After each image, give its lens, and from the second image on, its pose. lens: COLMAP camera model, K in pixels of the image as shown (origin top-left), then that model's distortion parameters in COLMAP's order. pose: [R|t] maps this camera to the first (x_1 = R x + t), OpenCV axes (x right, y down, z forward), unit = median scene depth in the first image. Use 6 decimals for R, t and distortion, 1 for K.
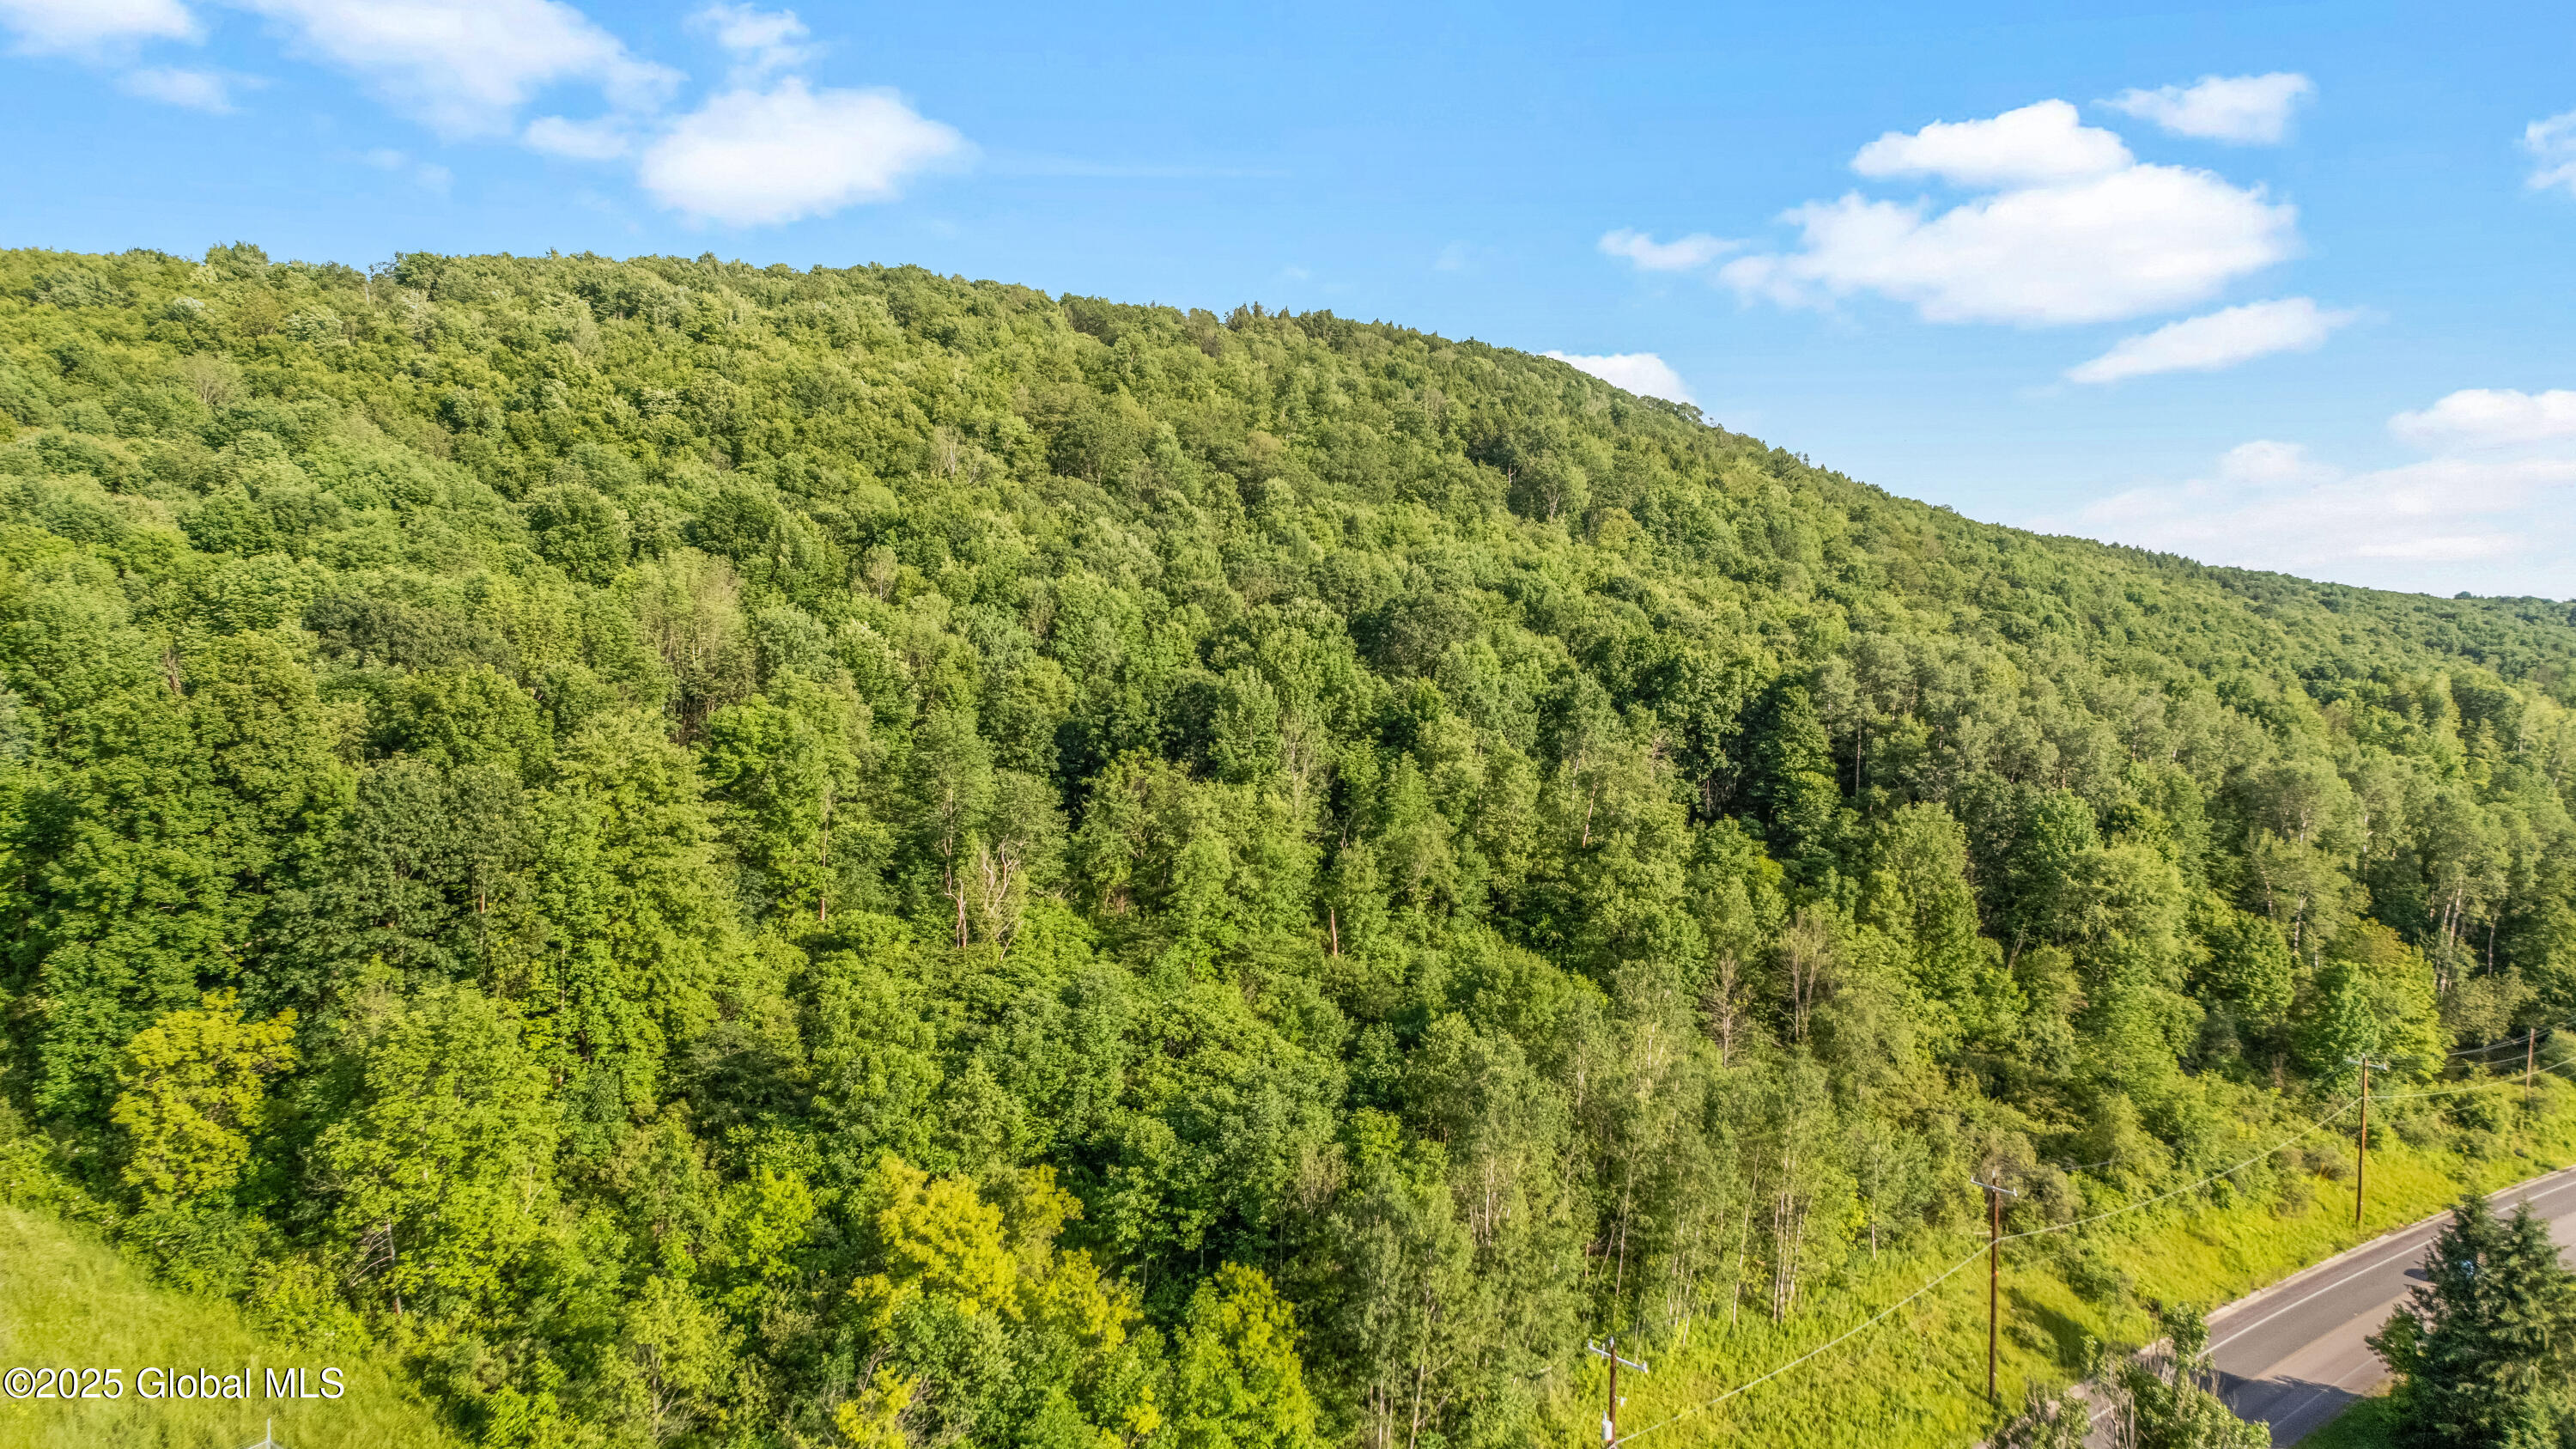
lens RADIAL K [[1676.1, 0, 1290.9], [0, 1676.1, 650.0], [0, 0, 1]] dist [-0.010052, -0.034913]
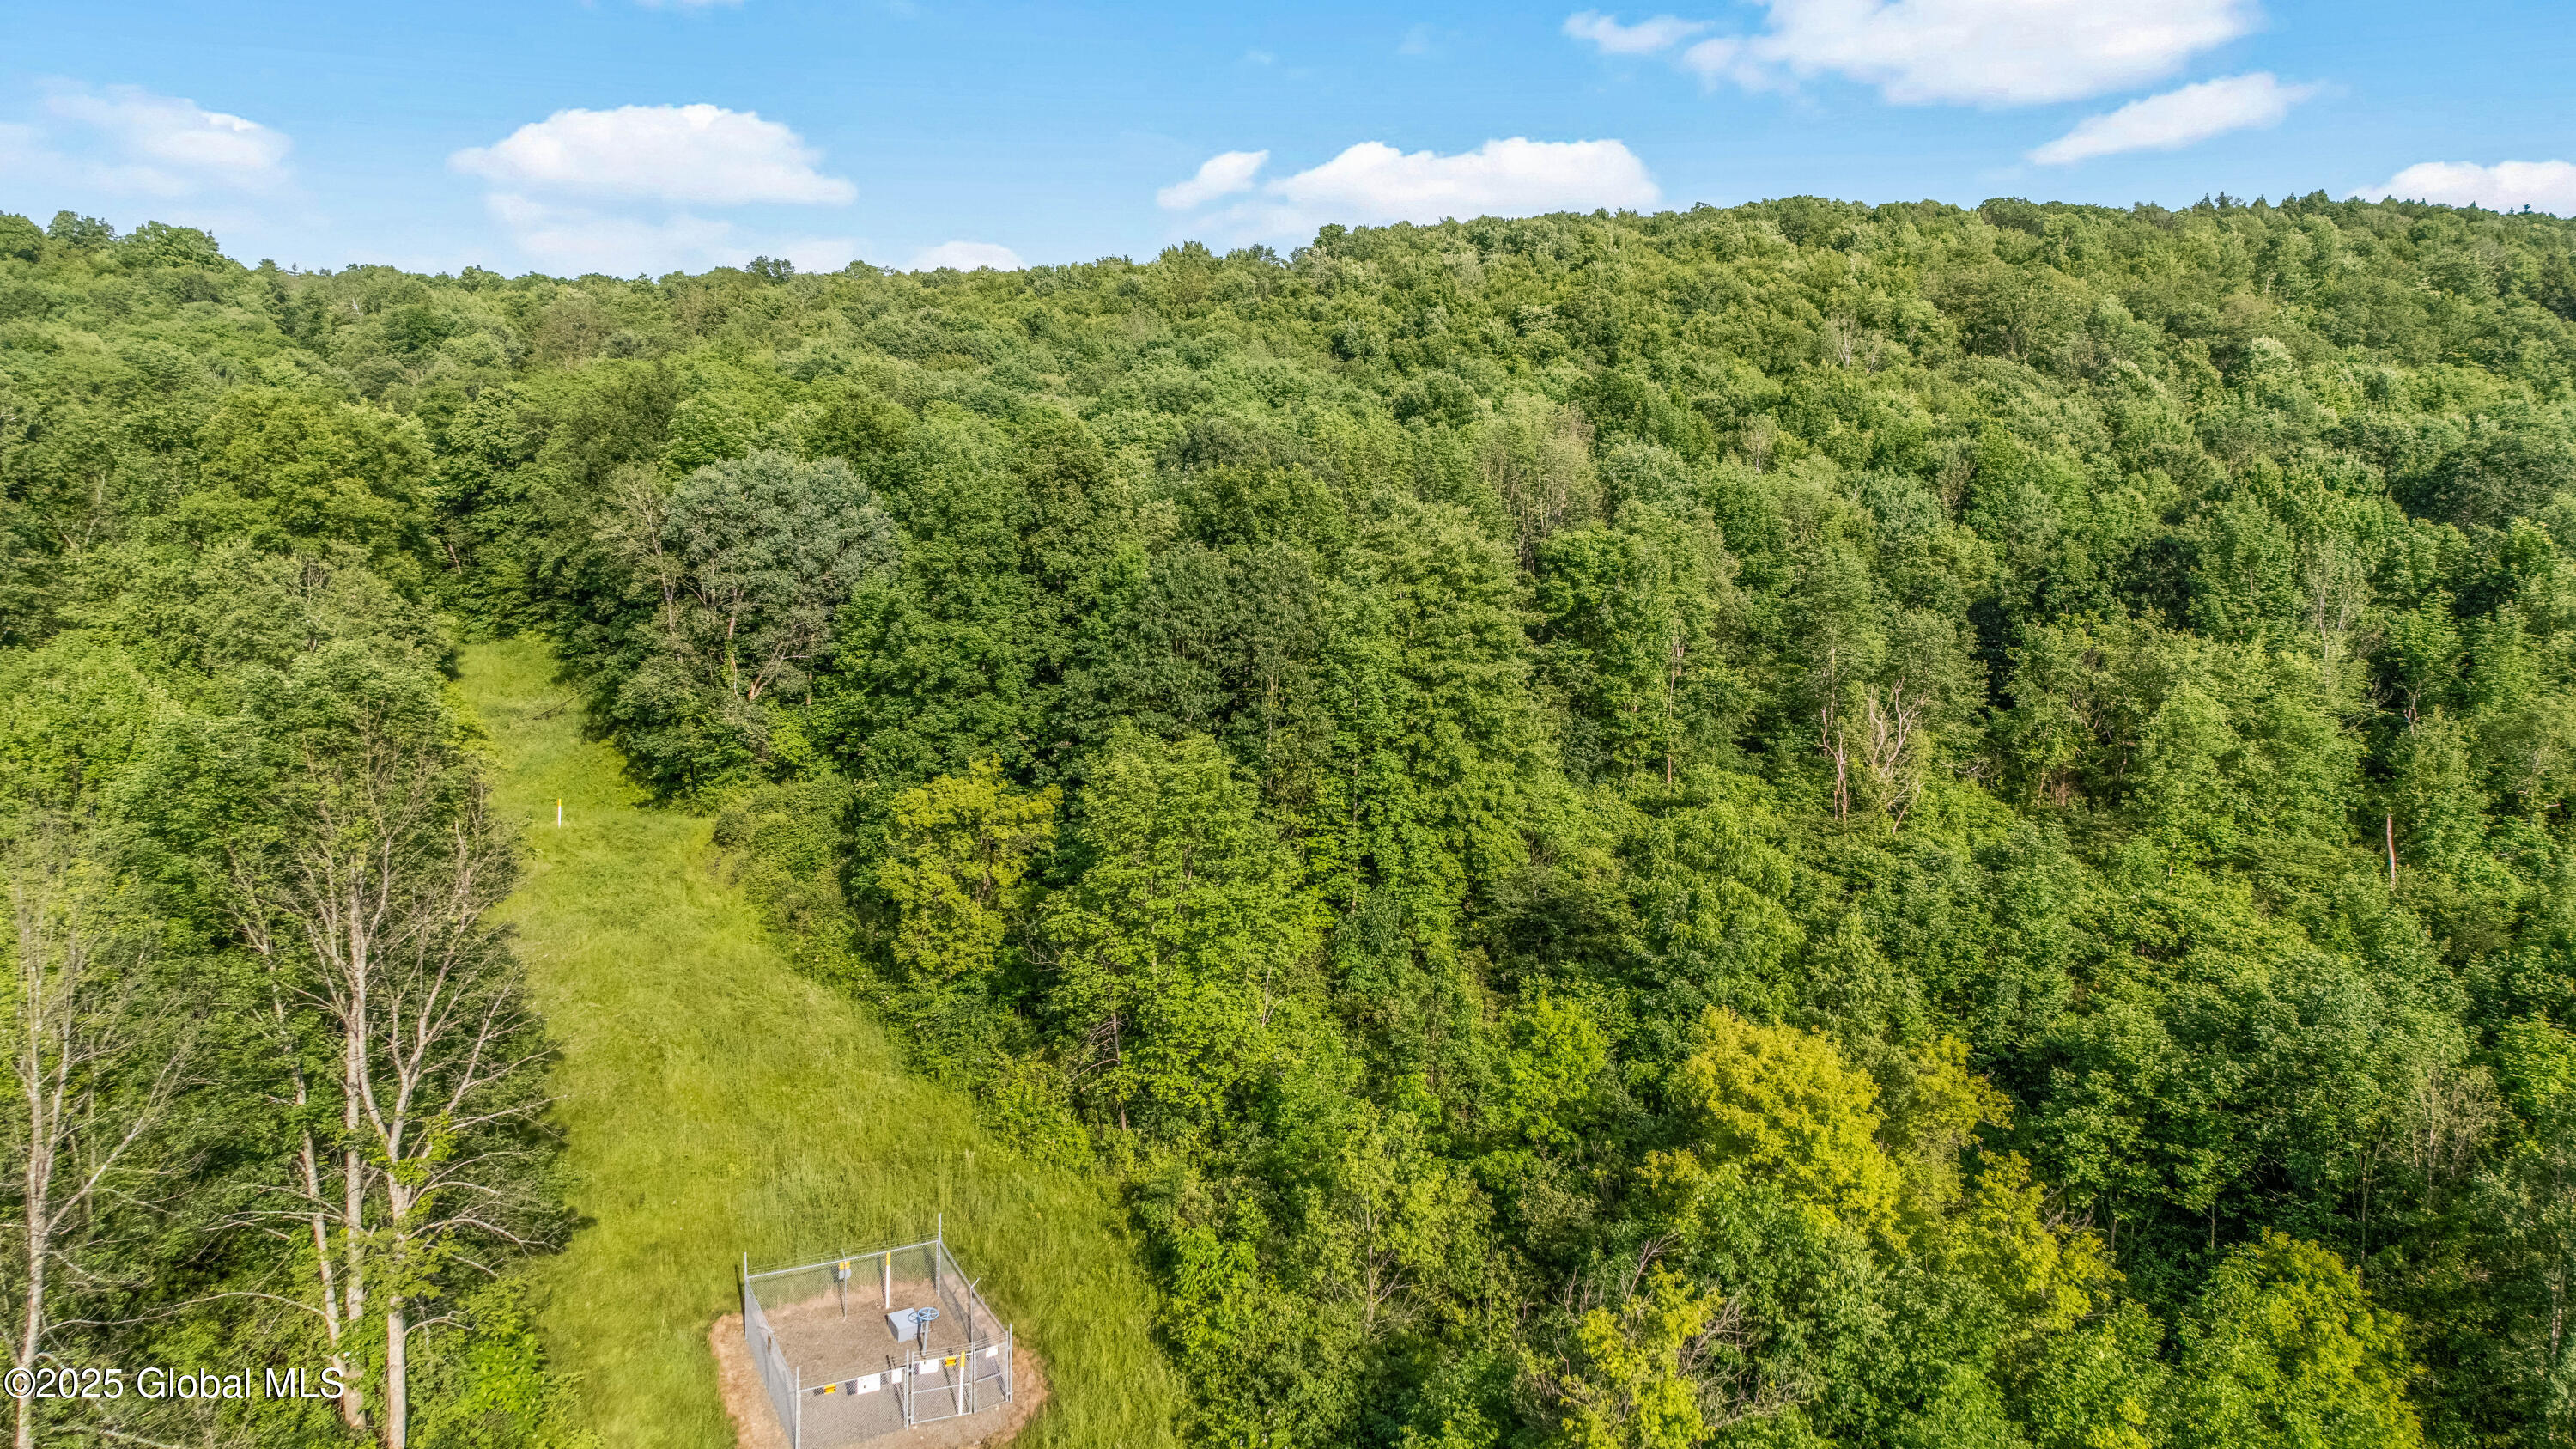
lens RADIAL K [[1676.1, 0, 1290.9], [0, 1676.1, 650.0], [0, 0, 1]] dist [-0.010052, -0.034913]
pose [[0.865191, 0.003731, -0.501429, -0.034861], [-0.005275, 0.999985, -0.001661, 0.125572], [0.501415, 0.004083, 0.865197, 0.245491]]
